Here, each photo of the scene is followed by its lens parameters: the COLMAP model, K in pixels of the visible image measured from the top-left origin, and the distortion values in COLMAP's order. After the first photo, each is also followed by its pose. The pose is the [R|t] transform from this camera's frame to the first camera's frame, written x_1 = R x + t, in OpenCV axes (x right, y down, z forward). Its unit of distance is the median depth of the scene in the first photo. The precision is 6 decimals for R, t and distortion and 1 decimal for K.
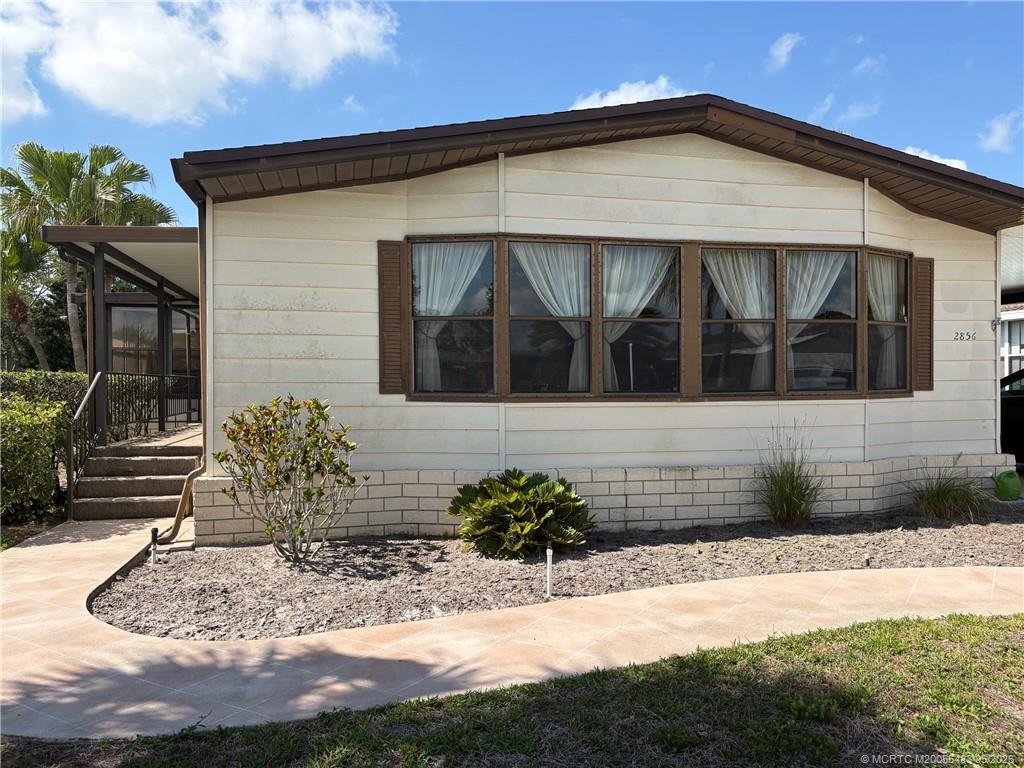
lens RADIAL K [[771.5, 0, 512.0], [0, 771.5, 384.0], [0, 0, 1]] dist [0.077026, -0.086860]
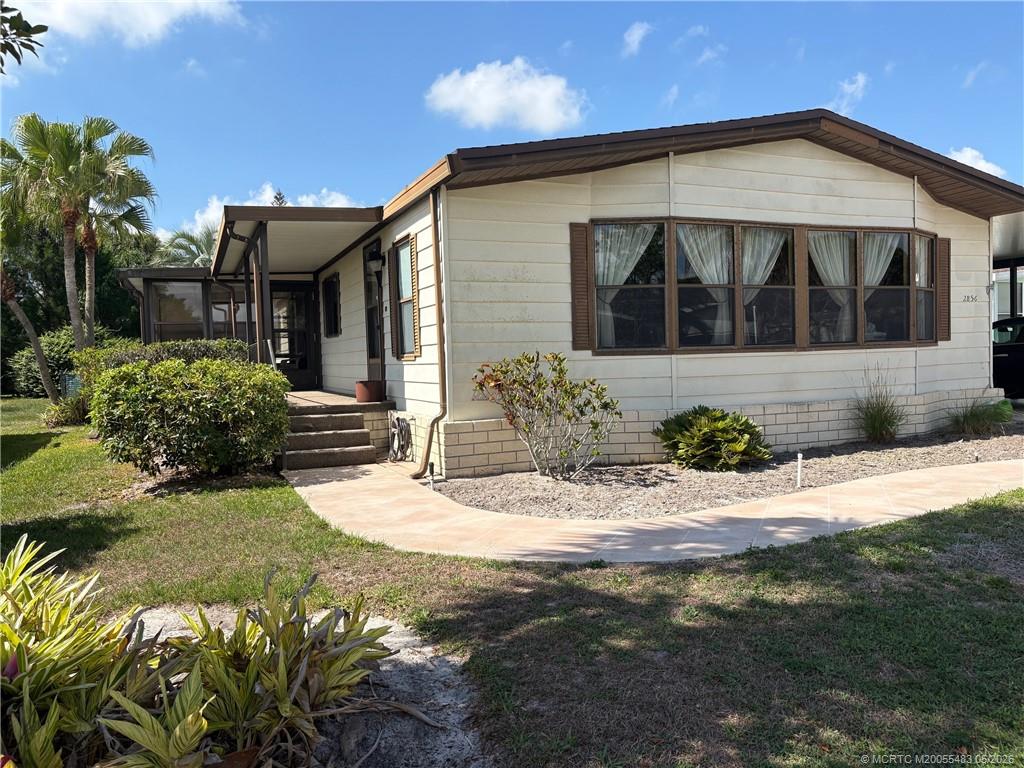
lens RADIAL K [[764.6, 0, 512.0], [0, 764.6, 384.0], [0, 0, 1]] dist [0.036793, -0.007145]
pose [[0.984112, -0.029971, 0.175000, -0.465577], [0.024690, 0.999174, 0.032277, 0.024081], [-0.175823, -0.027444, 0.984039, -0.159867]]
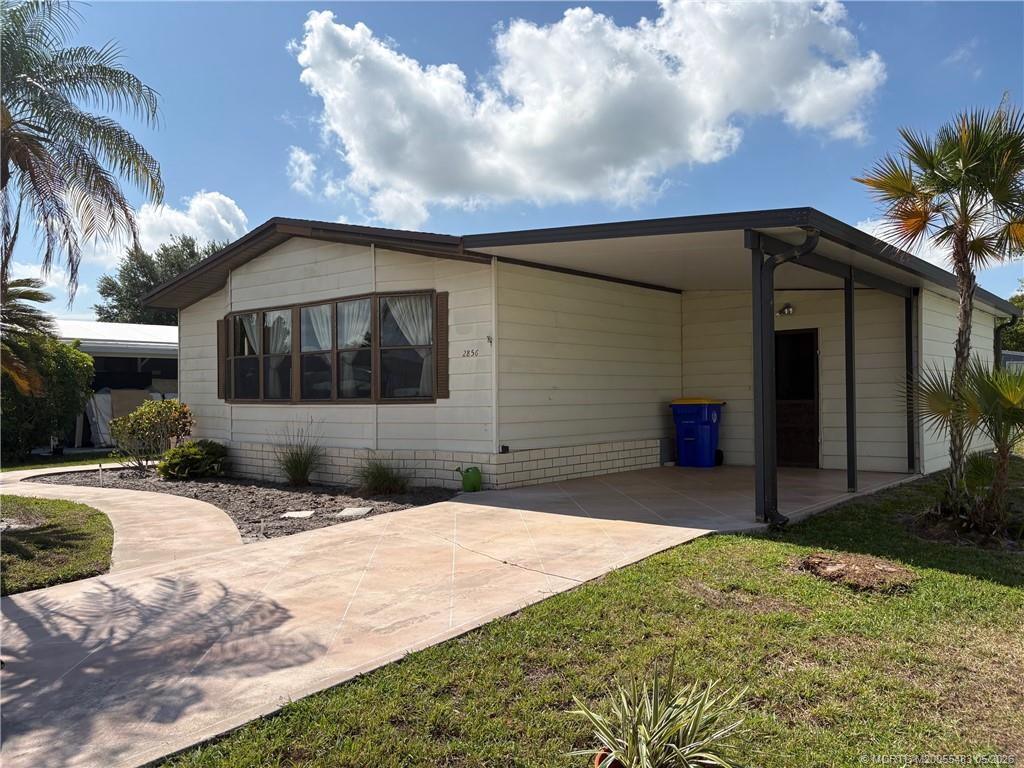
lens RADIAL K [[771.5, 0, 512.0], [0, 771.5, 384.0], [0, 0, 1]] dist [0.077026, -0.086860]
pose [[0.611275, -0.009561, -0.791360, 1.786645], [0.003345, 0.999949, -0.009497, -0.003103], [0.791411, 0.003158, 0.611276, 0.381567]]
